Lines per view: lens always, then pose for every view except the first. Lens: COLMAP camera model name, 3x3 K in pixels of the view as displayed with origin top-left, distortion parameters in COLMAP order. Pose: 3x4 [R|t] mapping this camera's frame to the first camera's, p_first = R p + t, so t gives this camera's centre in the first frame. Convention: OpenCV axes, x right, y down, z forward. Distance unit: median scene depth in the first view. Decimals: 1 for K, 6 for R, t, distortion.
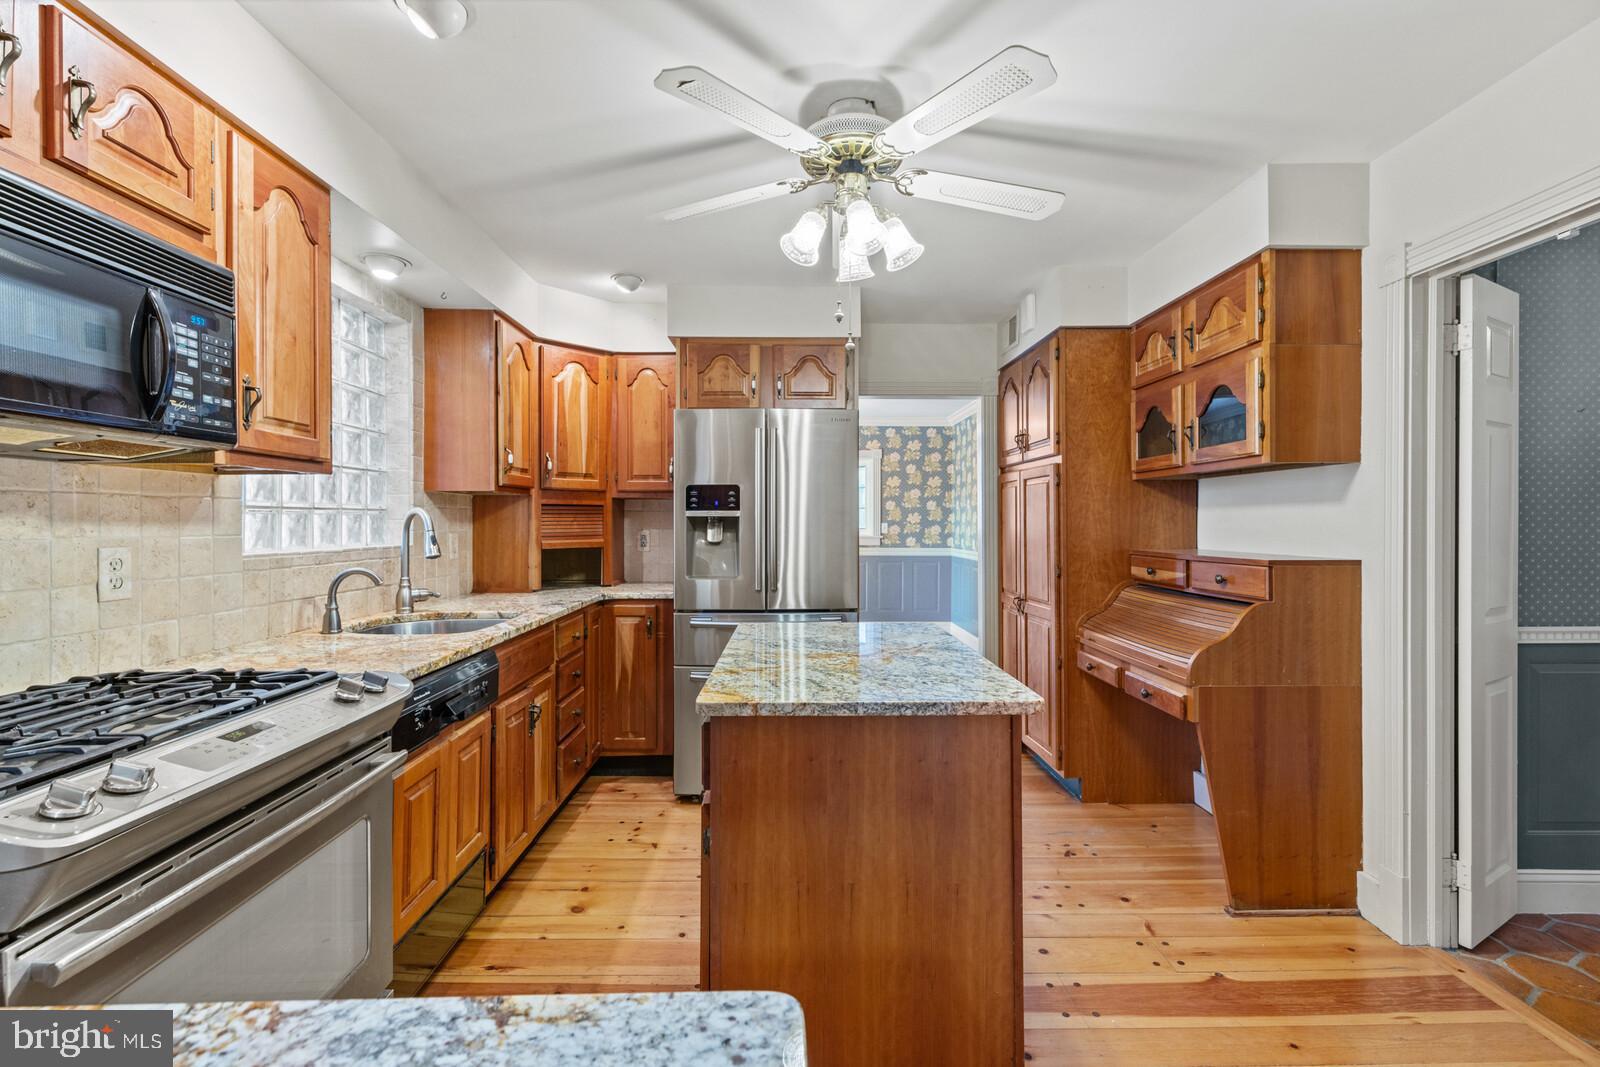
lens RADIAL K [[711.7, 0, 808.1], [0, 711.7, 520.3], [0, 0, 1]] dist [0.005427, 0.001067]
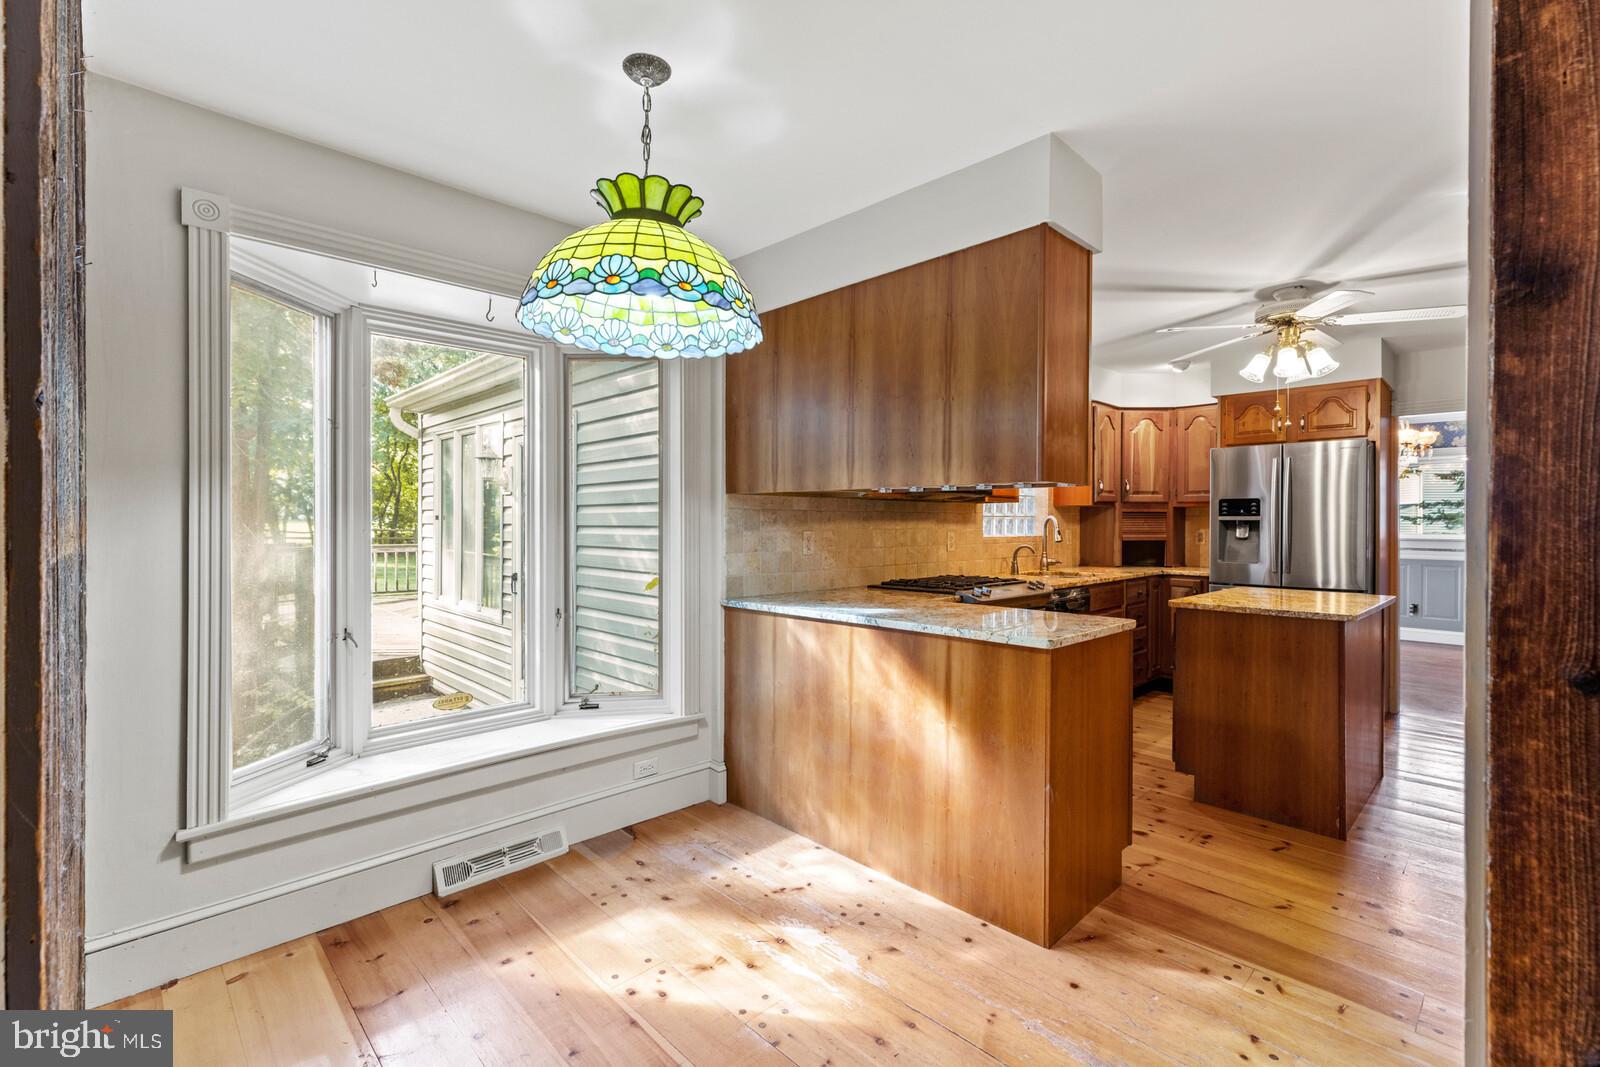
lens RADIAL K [[711.7, 0, 794.9], [0, 711.7, 522.3], [0, 0, 1]] dist [0.005427, 0.001067]
pose [[0.676561, 0.004583, -0.736373, 0.365619], [-0.002410, 0.999989, 0.004010, -0.005649], [0.736383, -0.000939, 0.676564, -0.741165]]
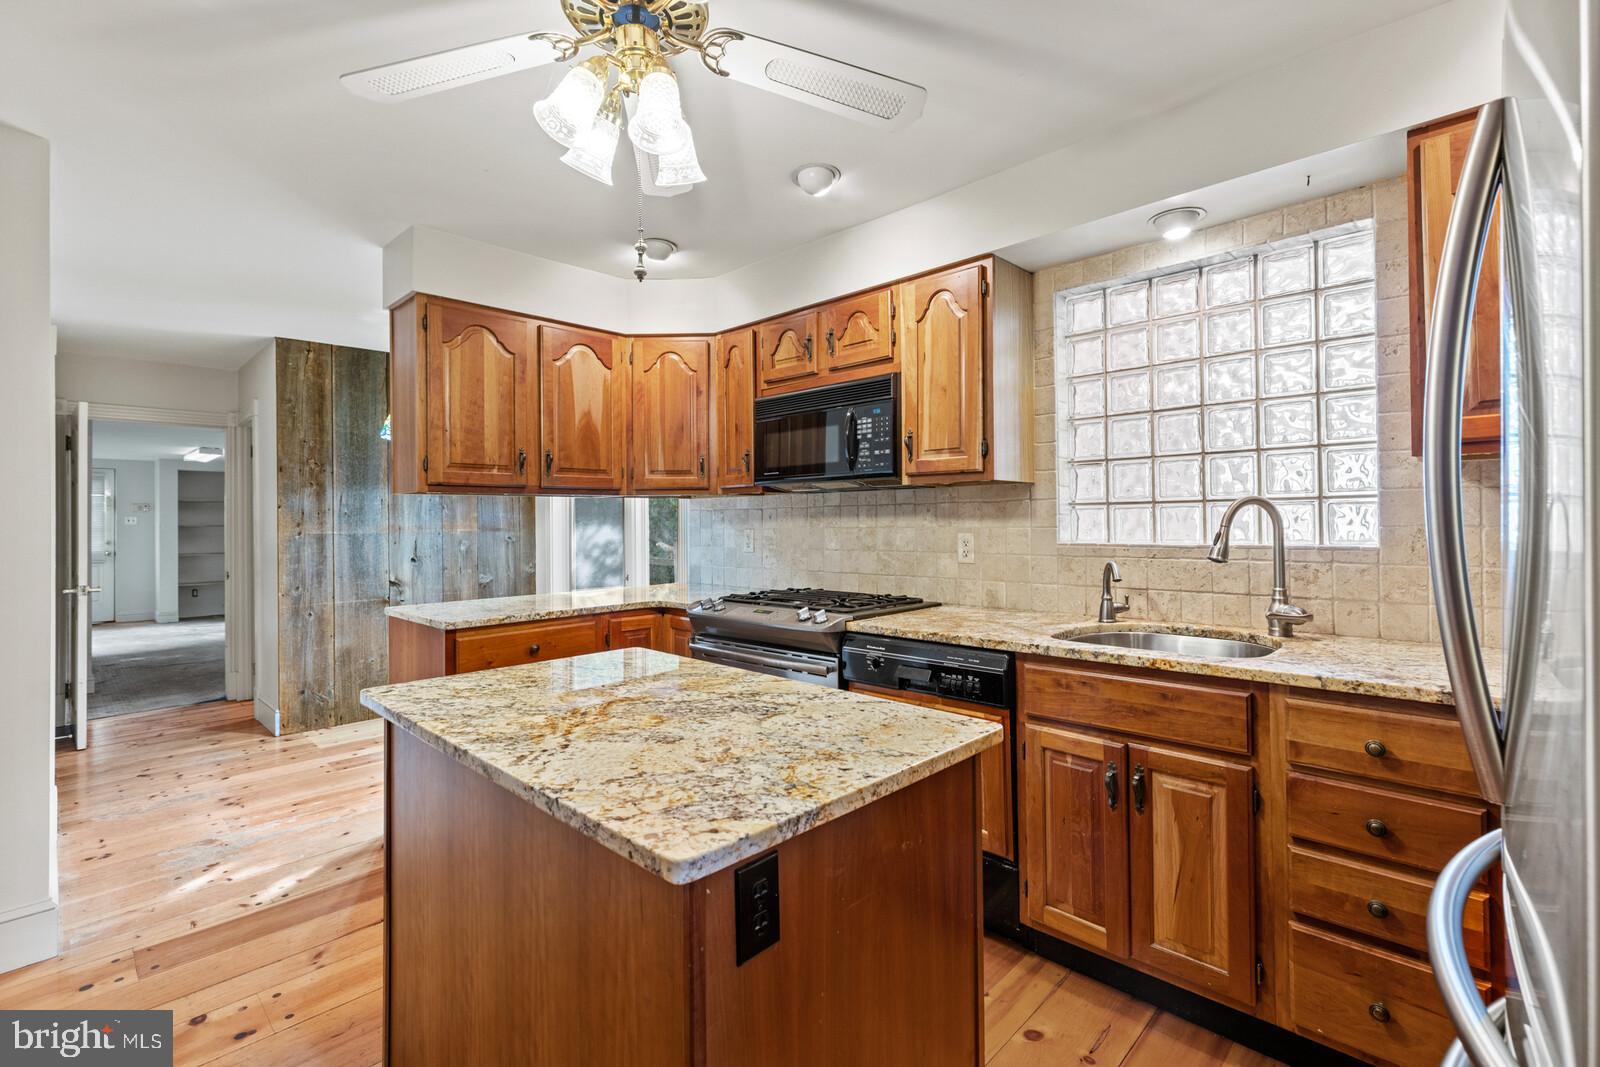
lens RADIAL K [[711.7, 0, 795.6], [0, 711.7, 514.6], [0, 0, 1]] dist [0.005427, 0.001067]
pose [[-0.710141, 0.000808, -0.704059, 0.308207], [0.013365, 0.999835, -0.012334, 0.005371], [0.703933, -0.018168, -0.710034, 1.110764]]
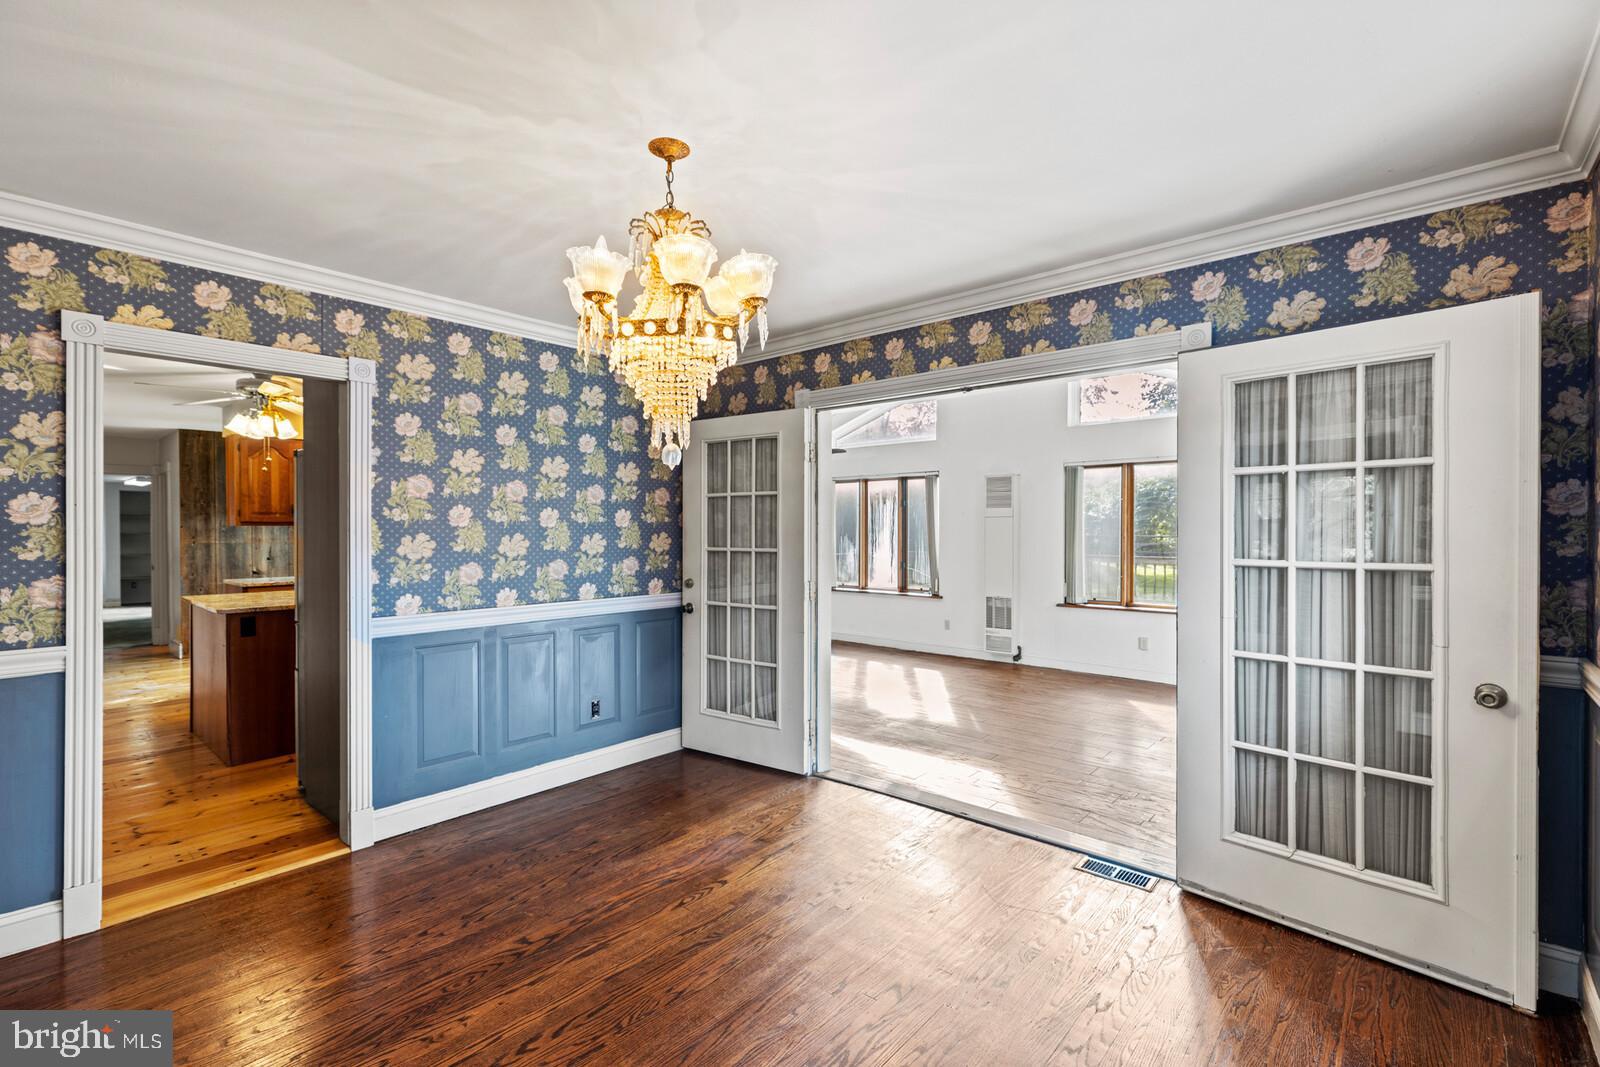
lens RADIAL K [[711.7, 0, 815.6], [0, 711.7, 535.8], [0, 0, 1]] dist [0.005427, 0.001067]
pose [[-0.668733, 0.002714, -0.743498, 0.374768], [0.000268, 0.999994, 0.003409, -0.010779], [0.743503, 0.002081, -0.668730, 2.143777]]
